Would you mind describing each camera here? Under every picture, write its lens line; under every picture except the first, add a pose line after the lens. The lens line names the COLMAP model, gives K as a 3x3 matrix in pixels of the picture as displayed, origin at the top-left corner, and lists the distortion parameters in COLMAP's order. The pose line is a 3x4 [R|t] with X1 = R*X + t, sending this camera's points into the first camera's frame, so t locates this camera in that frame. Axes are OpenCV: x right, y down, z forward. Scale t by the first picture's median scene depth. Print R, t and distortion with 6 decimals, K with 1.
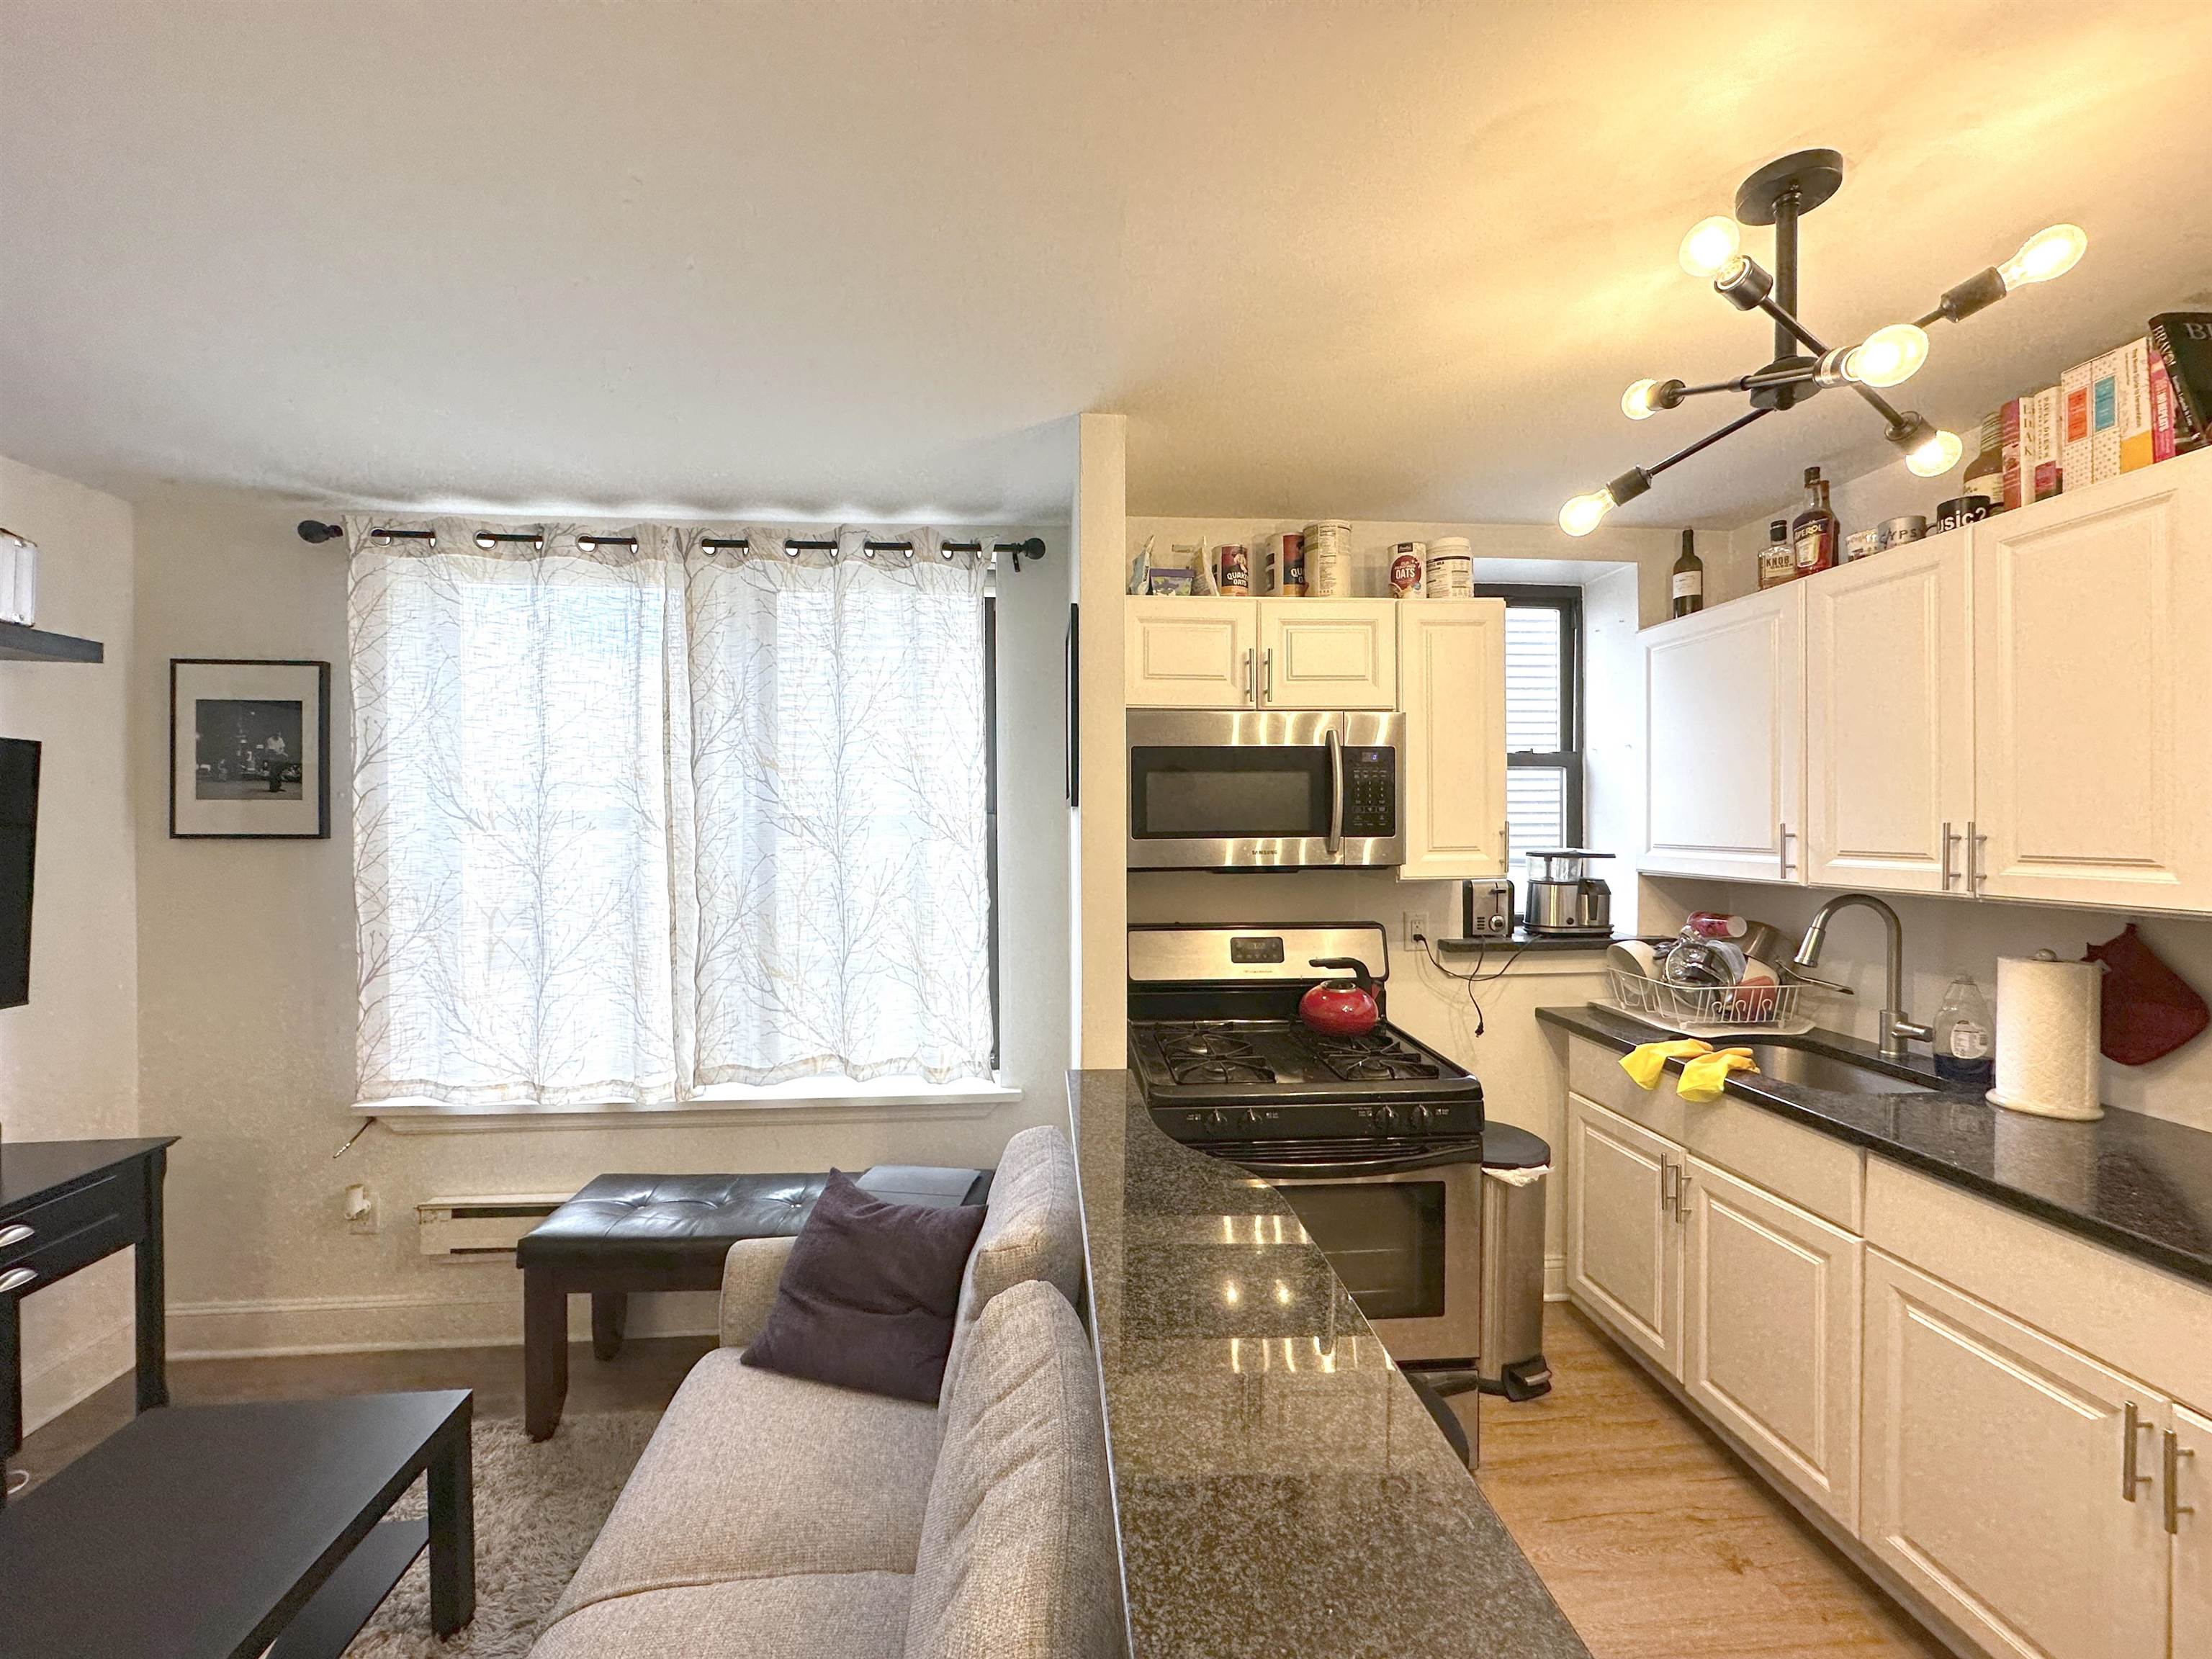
lens RADIAL K [[881.7, 0, 1103.8], [0, 881.7, 827.1], [0, 0, 1]] dist [0.001482, 0.000352]
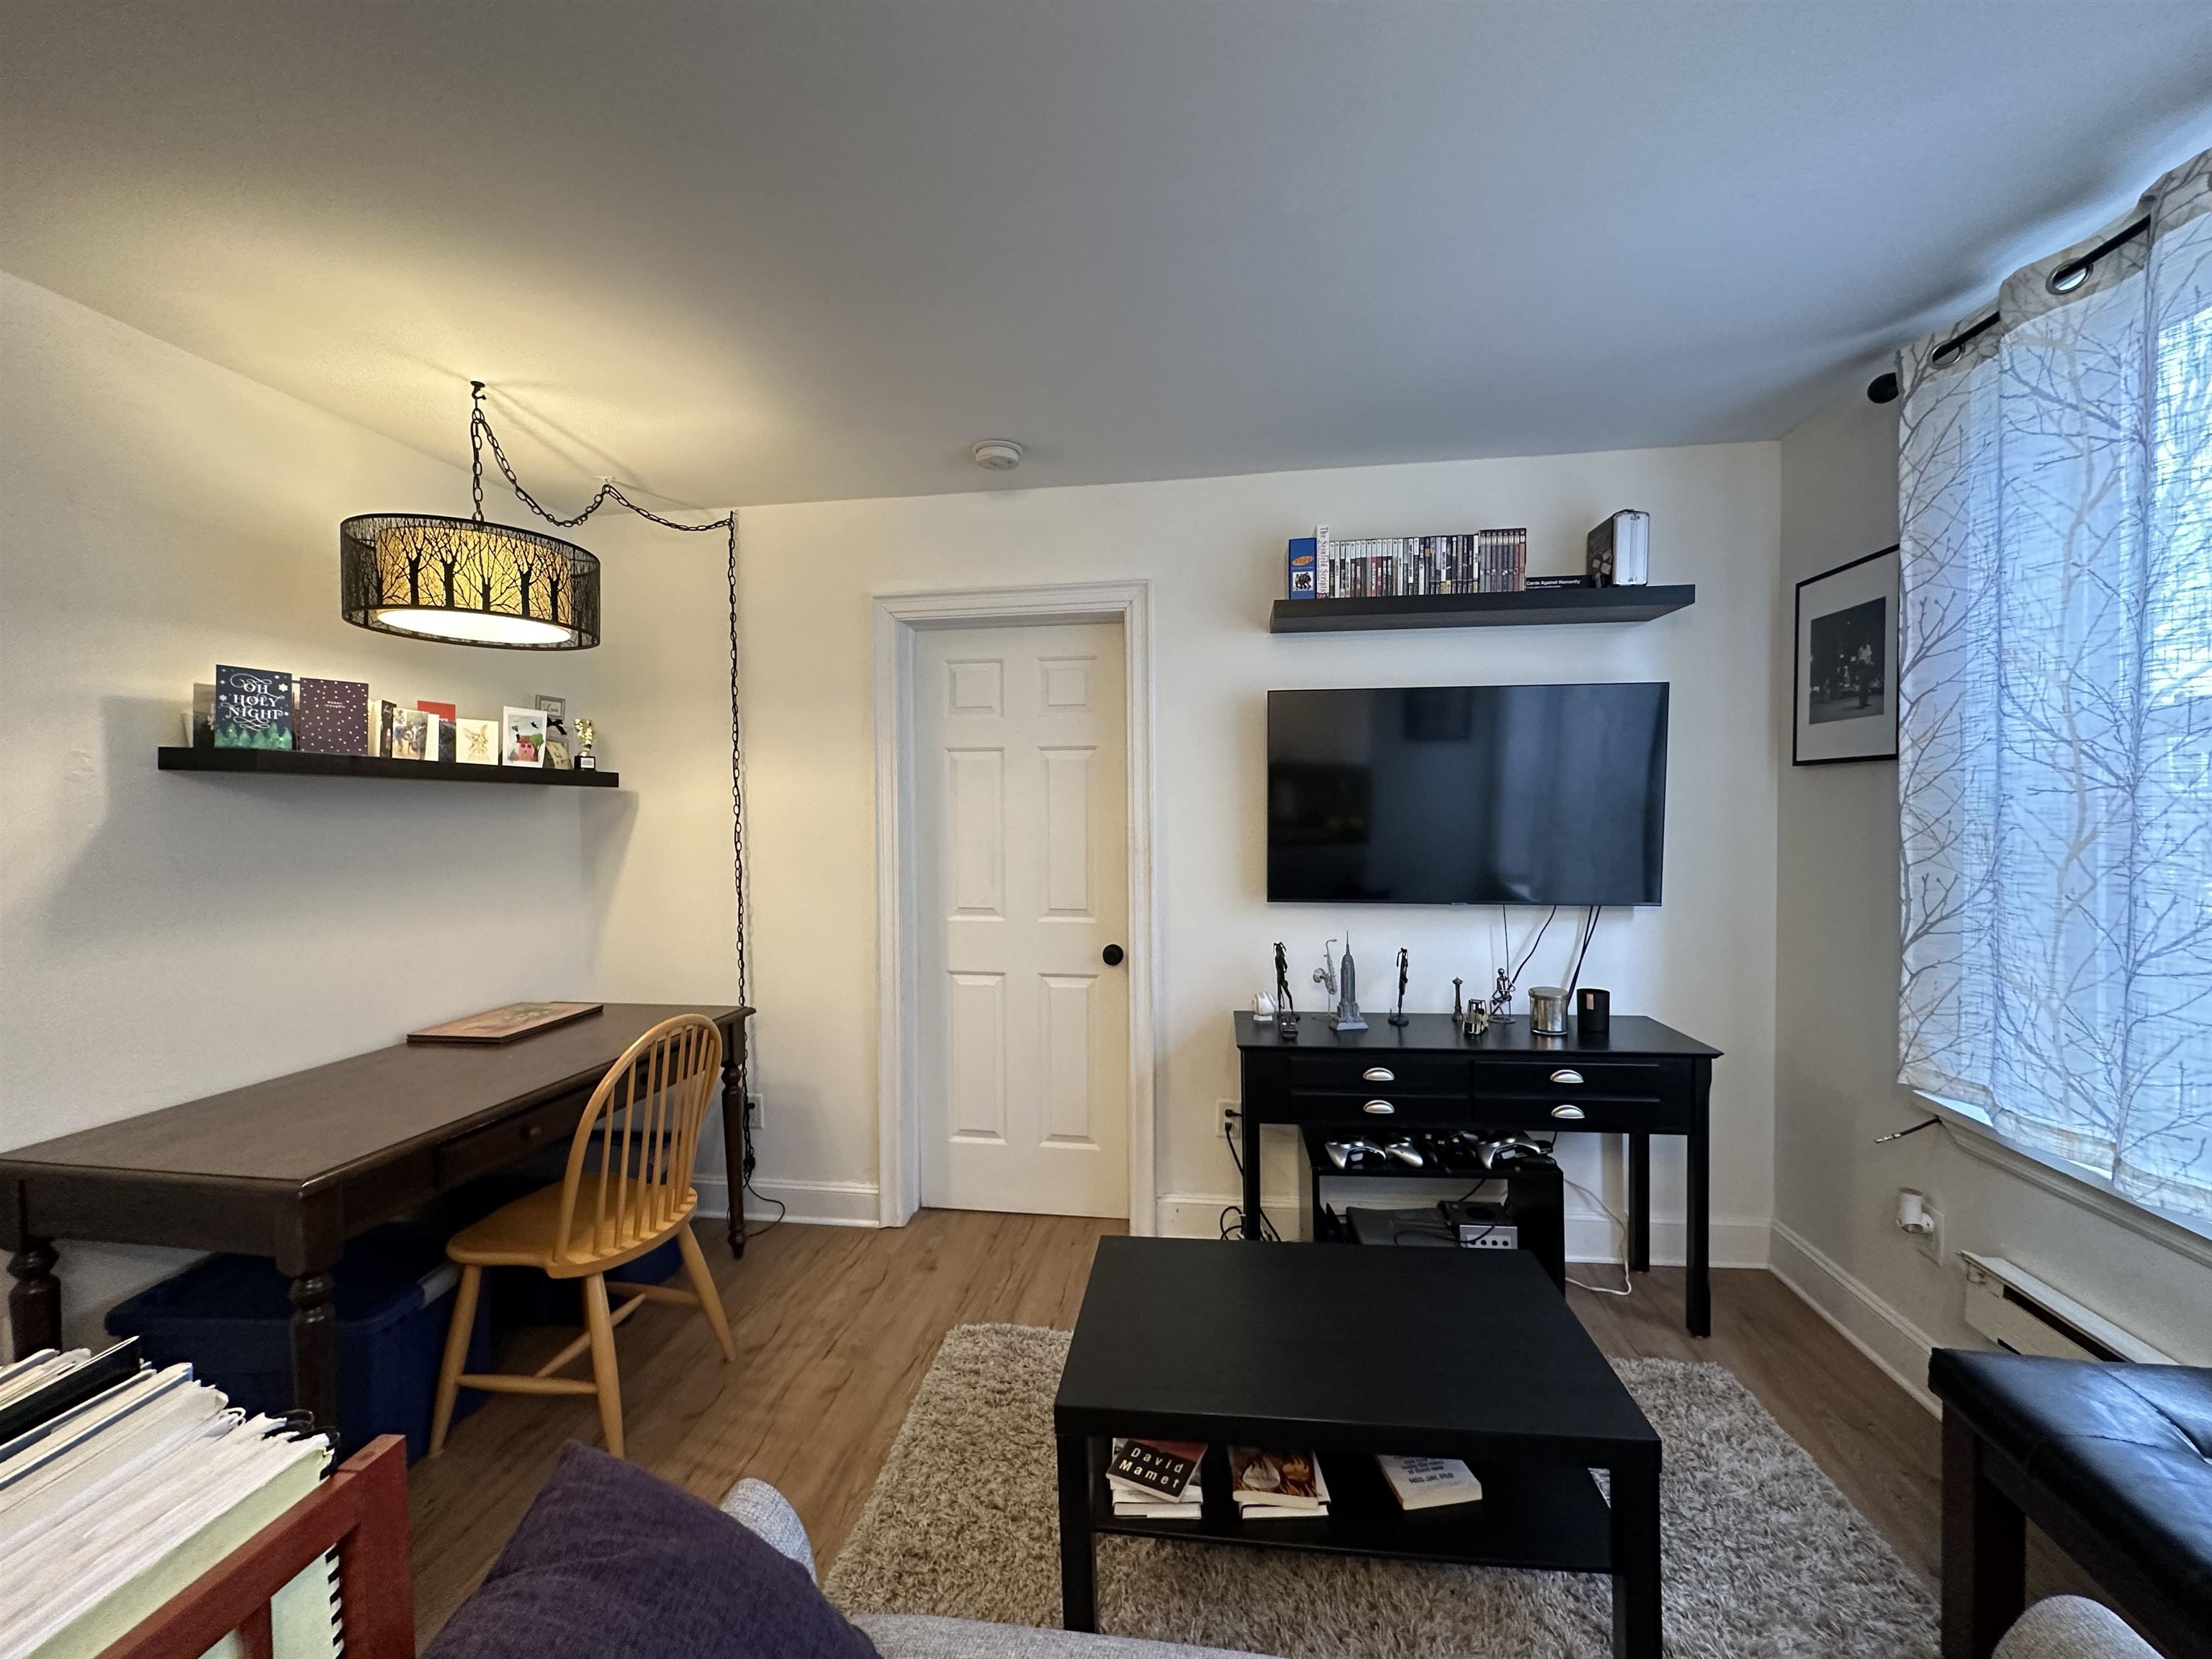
lens RADIAL K [[881.7, 0, 1110.6], [0, 881.7, 825.5], [0, 0, 1]] dist [0.001482, 0.000352]
pose [[-0.211939, 0.025765, -0.976943, 0.079963], [0.006056, 0.999668, 0.025051, 0.050798], [0.977264, -0.000607, -0.212025, 0.462520]]
